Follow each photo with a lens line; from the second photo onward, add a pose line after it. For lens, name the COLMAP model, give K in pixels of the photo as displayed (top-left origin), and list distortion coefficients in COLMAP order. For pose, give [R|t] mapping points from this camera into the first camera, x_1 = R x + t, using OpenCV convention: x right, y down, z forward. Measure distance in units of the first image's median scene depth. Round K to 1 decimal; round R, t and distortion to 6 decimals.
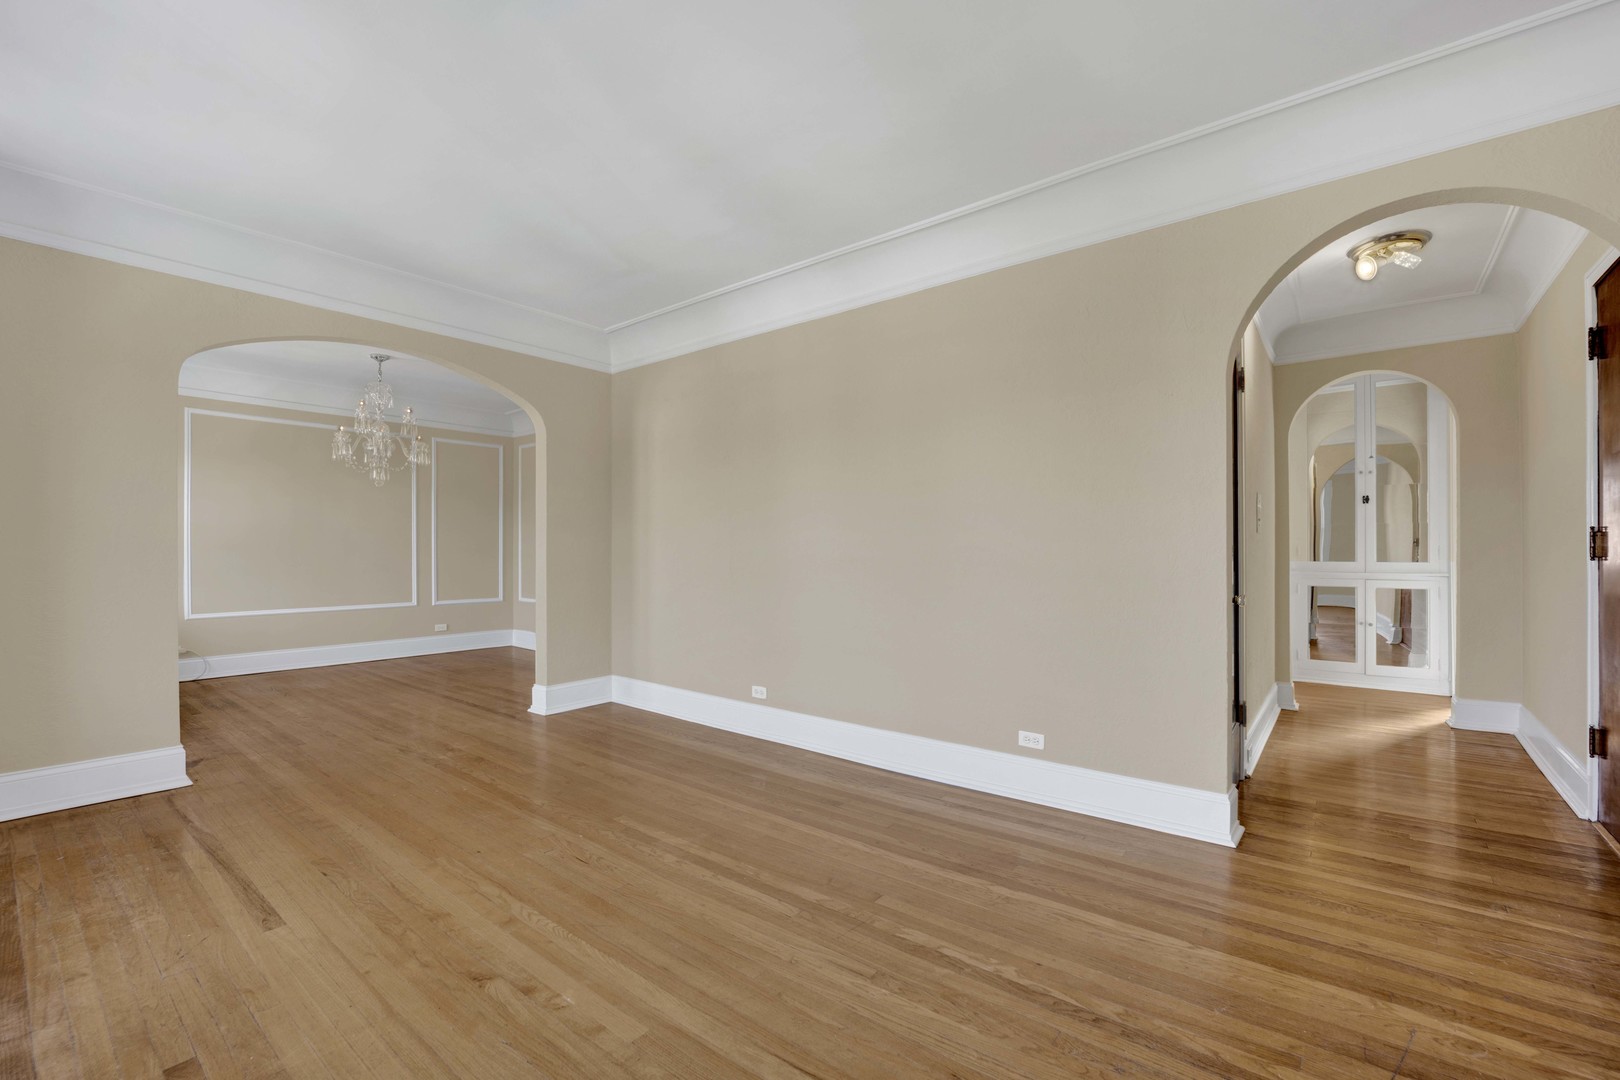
lens RADIAL K [[685.9, 0, 846.2], [0, 685.9, 547.2], [0, 0, 1]] dist [-0.015749, -0.000082]
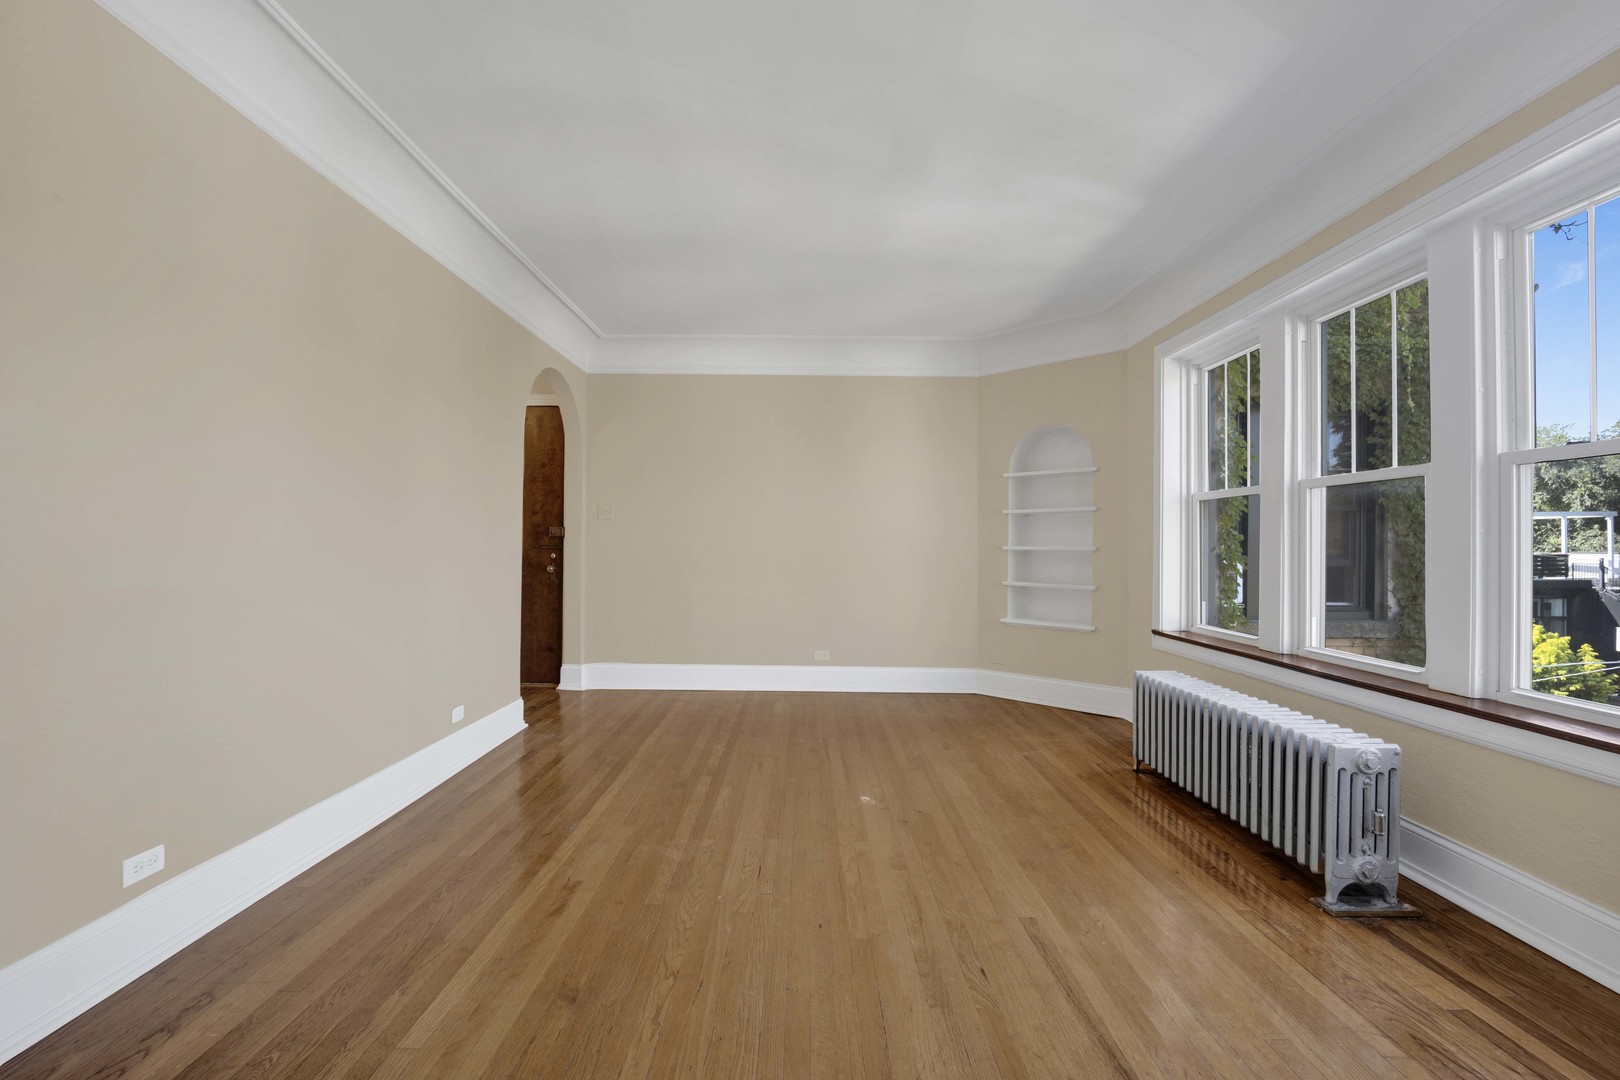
lens RADIAL K [[680.1, 0, 784.0], [0, 680.1, 541.4], [0, 0, 1]] dist [-0.020323, -0.000306]
pose [[-0.569203, -0.000071, 0.822197, -0.847451], [-0.011409, 0.999904, -0.007812, 0.004869], [-0.822118, -0.013827, -0.569149, 1.086912]]
